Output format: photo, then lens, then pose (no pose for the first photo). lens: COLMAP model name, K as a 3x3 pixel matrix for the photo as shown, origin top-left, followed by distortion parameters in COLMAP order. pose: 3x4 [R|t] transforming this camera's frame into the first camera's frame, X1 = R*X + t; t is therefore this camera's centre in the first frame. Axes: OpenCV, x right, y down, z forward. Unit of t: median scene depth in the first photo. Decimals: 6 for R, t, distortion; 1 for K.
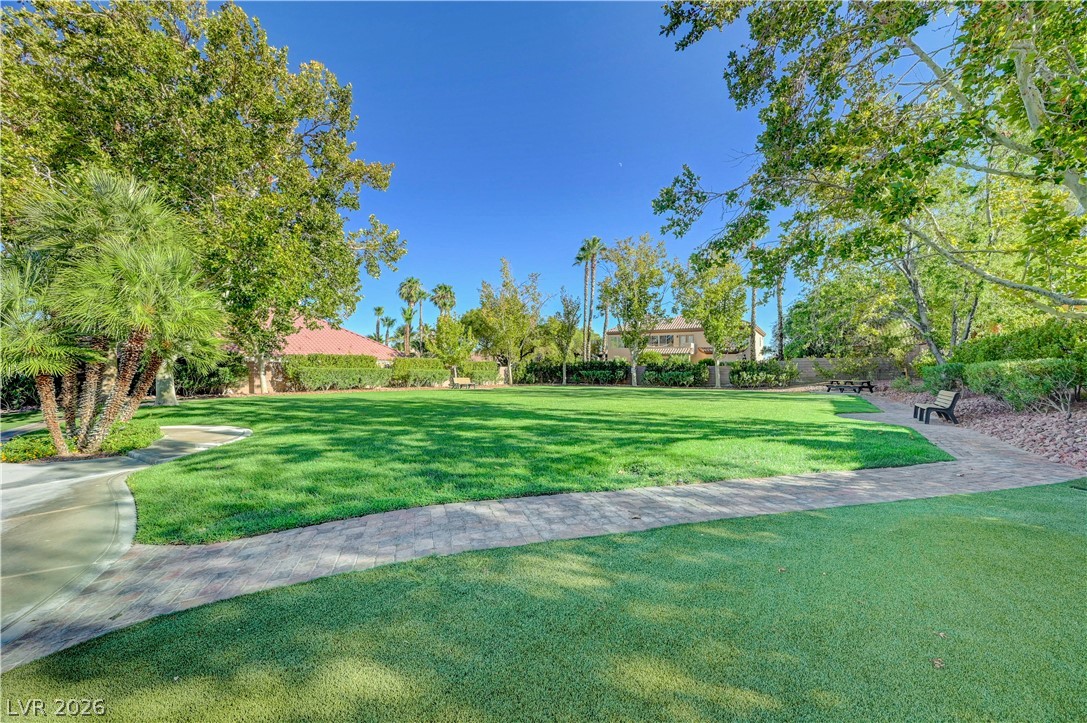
lens RADIAL K [[437.1, 0, 544.8], [0, 437.1, 364.6], [0, 0, 1]] dist [-0.000775, 0.000138]
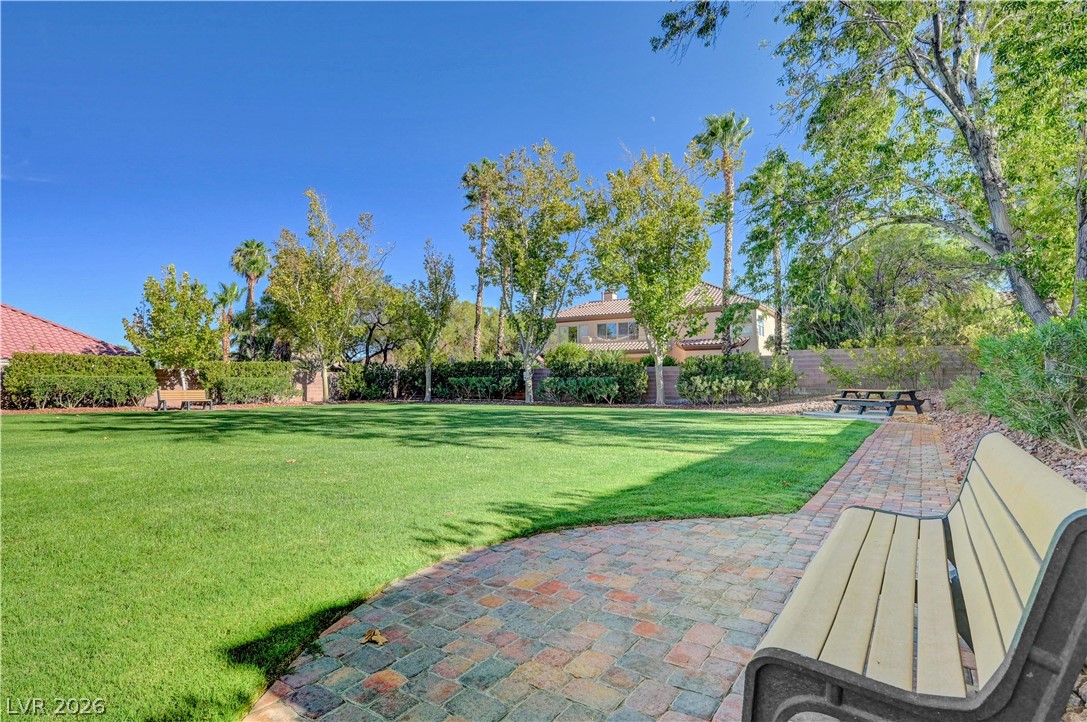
lens RADIAL K [[561.0, 0, 542.3], [0, 561.0, 361.5], [0, 0, 1]] dist [-0.003048, -0.000214]
pose [[0.999736, -0.007054, -0.021846, 0.259630], [0.006508, 0.999667, -0.024954, 0.013893], [0.022014, 0.024806, 0.999450, 0.275933]]
